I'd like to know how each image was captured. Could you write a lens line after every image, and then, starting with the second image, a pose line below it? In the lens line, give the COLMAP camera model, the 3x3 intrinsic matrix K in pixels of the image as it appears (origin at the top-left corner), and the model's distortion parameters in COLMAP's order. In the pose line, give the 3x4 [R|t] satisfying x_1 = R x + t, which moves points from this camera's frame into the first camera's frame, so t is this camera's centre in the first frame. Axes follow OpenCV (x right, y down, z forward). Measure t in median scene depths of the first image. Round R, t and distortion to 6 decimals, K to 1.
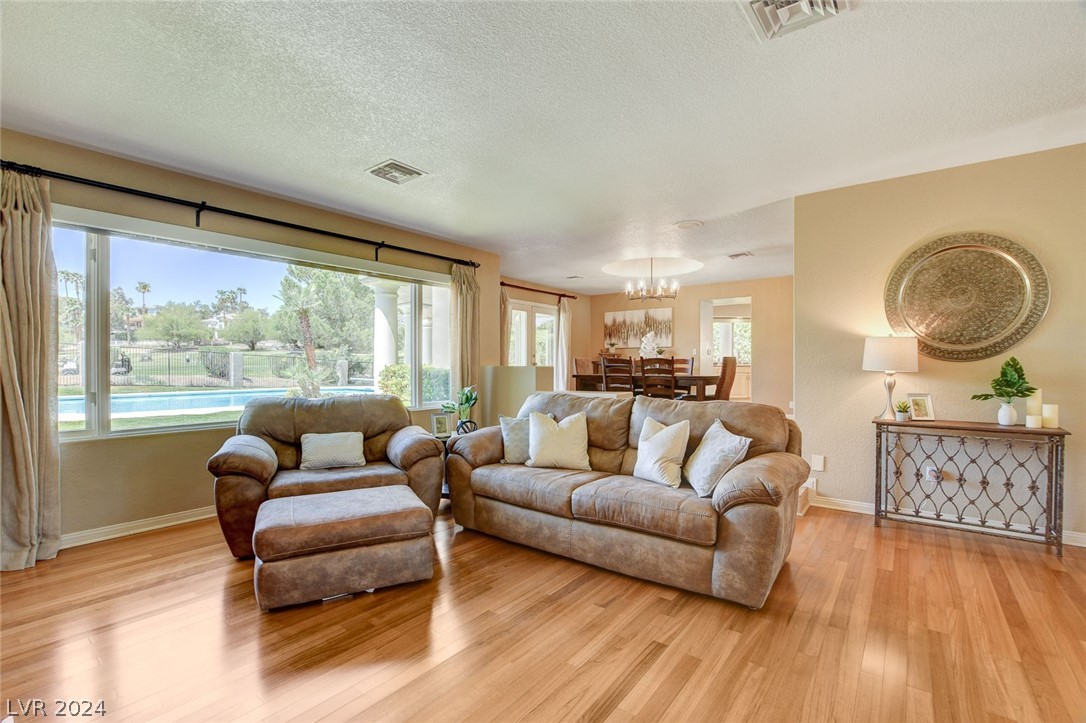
lens RADIAL K [[486.3, 0, 540.0], [0, 486.3, 368.6], [0, 0, 1]] dist [-0.027096, 0.002317]
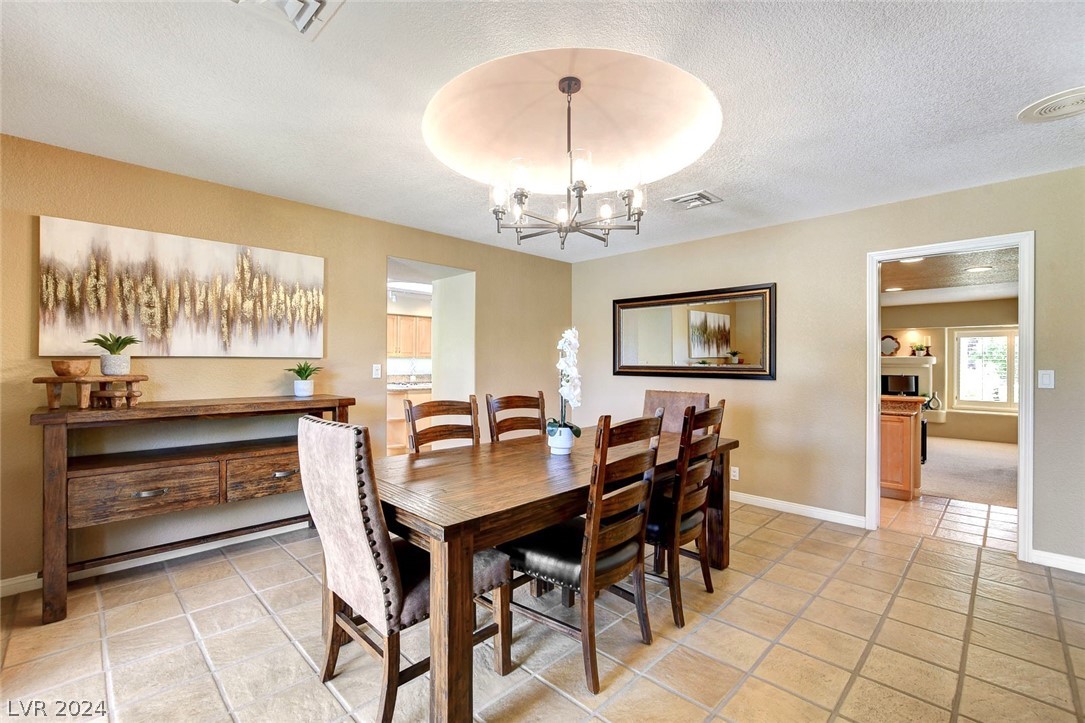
lens RADIAL K [[485.9, 0, 519.9], [0, 485.9, 362.9], [0, 0, 1]] dist [-0.027096, 0.002317]
pose [[0.127785, 0.002016, 0.991800, -0.228797], [0.006478, 0.999975, -0.002867, -0.095972], [-0.991781, 0.006791, 0.127769, 1.967909]]
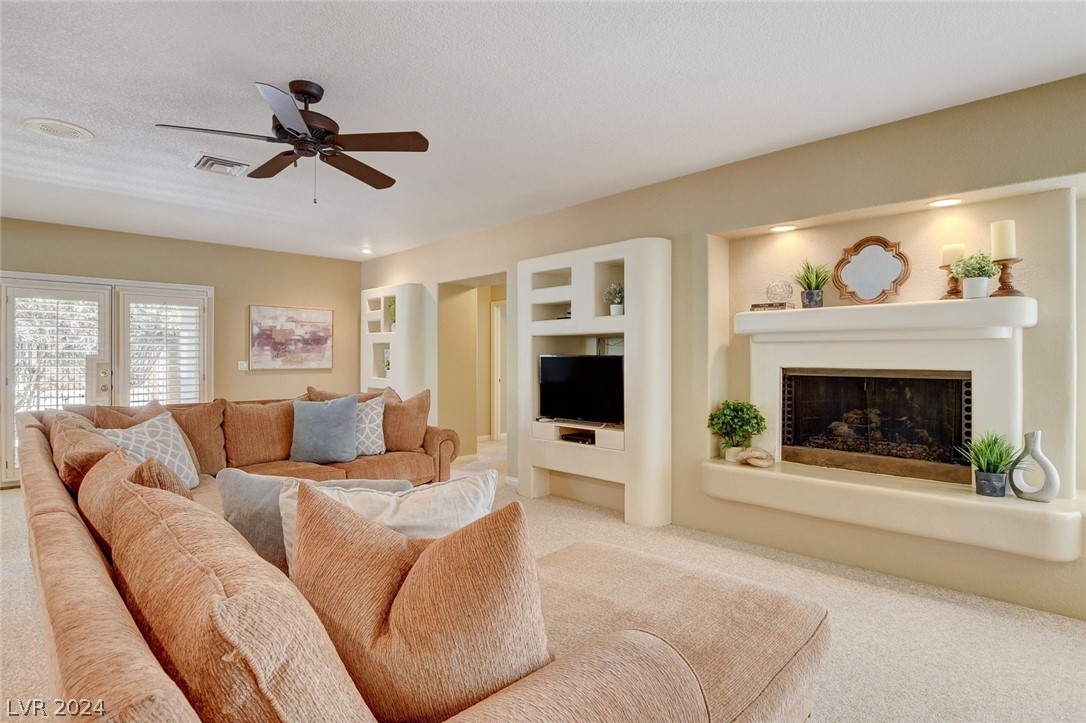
lens RADIAL K [[550.3, 0, 538.0], [0, 550.3, 359.0], [0, 0, 1]] dist [-0.028932, 0.002782]
pose [[0.125438, -0.000589, 0.992101, 1.574233], [0.011841, 0.999929, -0.000903, -0.047139], [-0.992031, 0.011861, 0.125436, 0.799280]]
